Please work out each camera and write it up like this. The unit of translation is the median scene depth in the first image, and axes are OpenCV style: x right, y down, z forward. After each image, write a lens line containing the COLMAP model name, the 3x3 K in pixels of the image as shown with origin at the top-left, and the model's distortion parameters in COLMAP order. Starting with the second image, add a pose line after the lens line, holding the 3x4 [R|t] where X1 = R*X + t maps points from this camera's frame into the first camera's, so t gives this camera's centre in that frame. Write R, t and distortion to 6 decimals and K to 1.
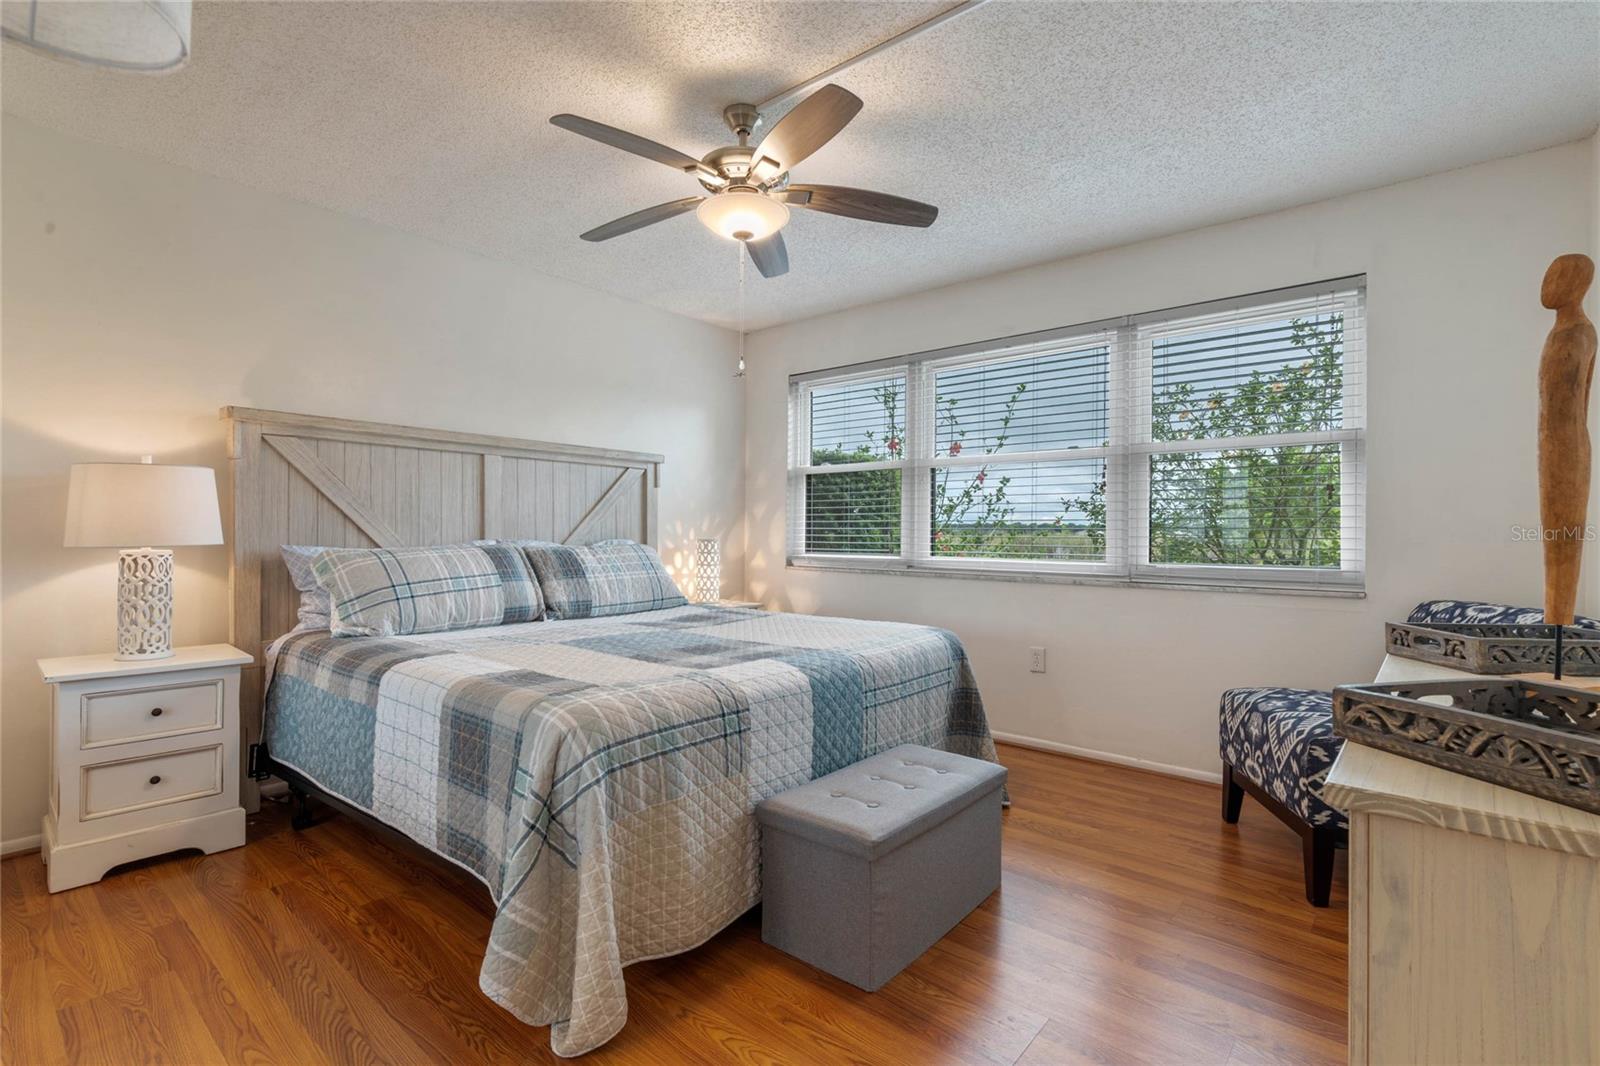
lens RADIAL K [[753.0, 0, 795.2], [0, 753.0, 532.9], [0, 0, 1]] dist [-0.001626, 0.000914]
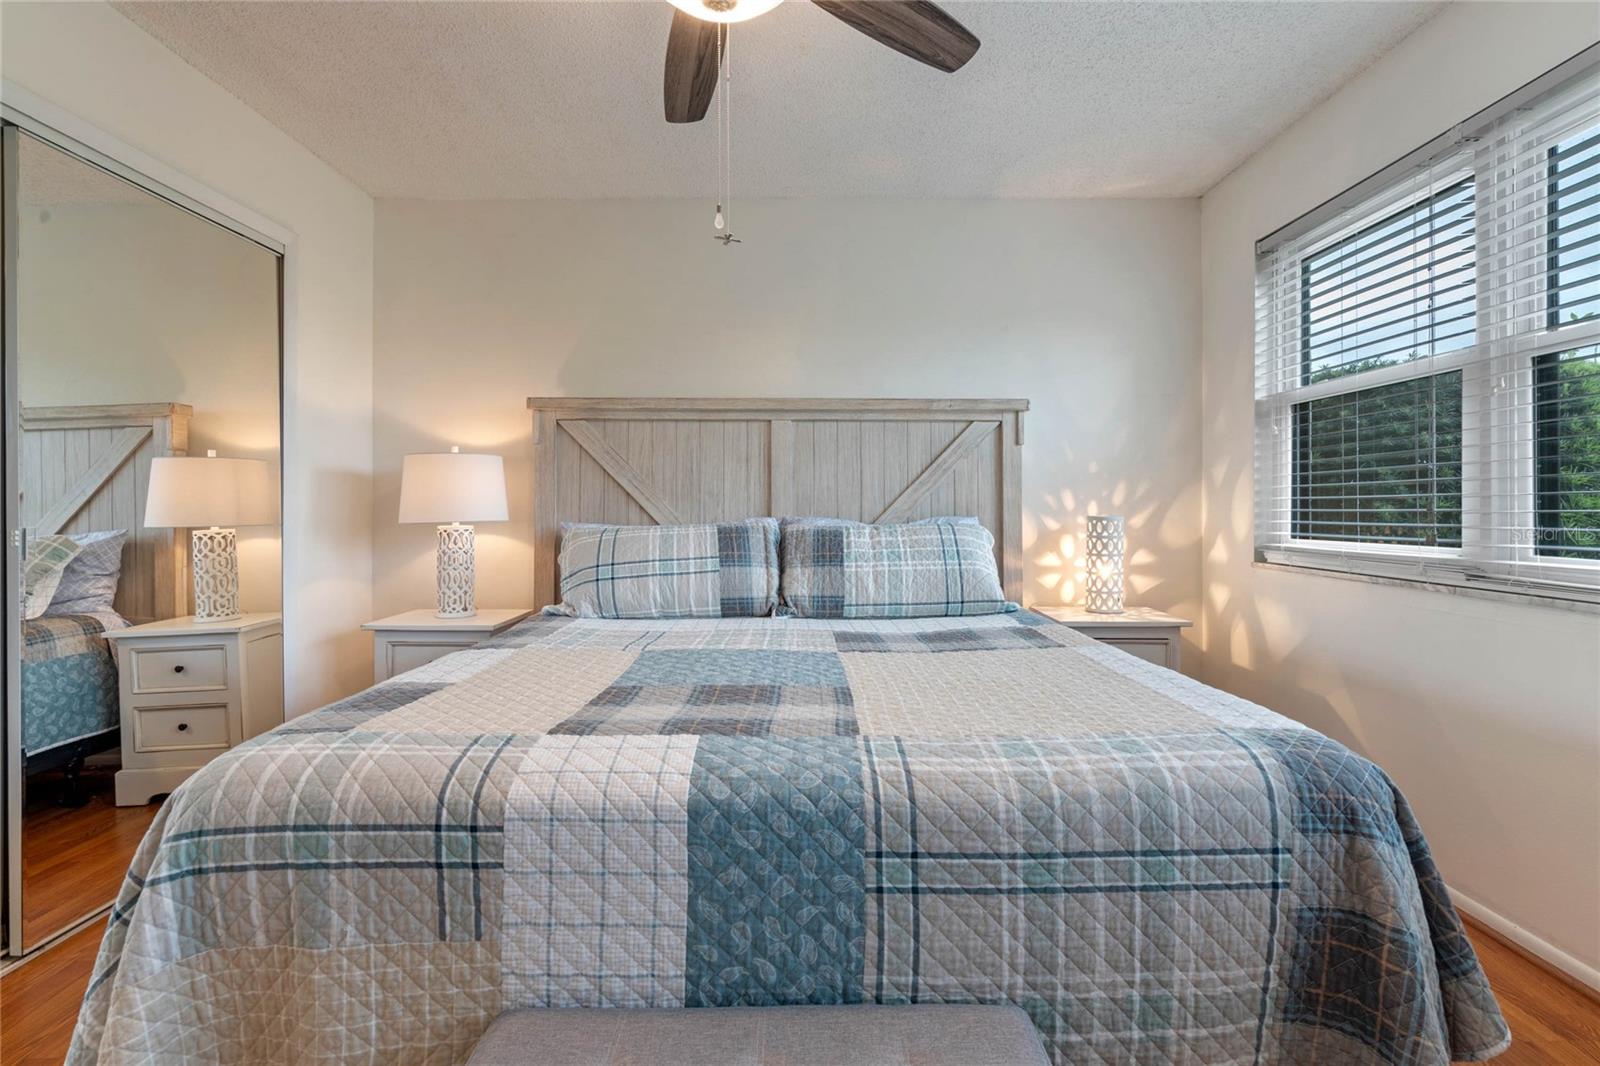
lens RADIAL K [[753.0, 0, 799.8], [0, 753.0, 503.9], [0, 0, 1]] dist [-0.001626, 0.000914]
pose [[0.649439, -0.011754, -0.760323, 0.279628], [0.006261, 0.999929, -0.010110, 0.002778], [0.760388, 0.001805, 0.649466, 0.454143]]
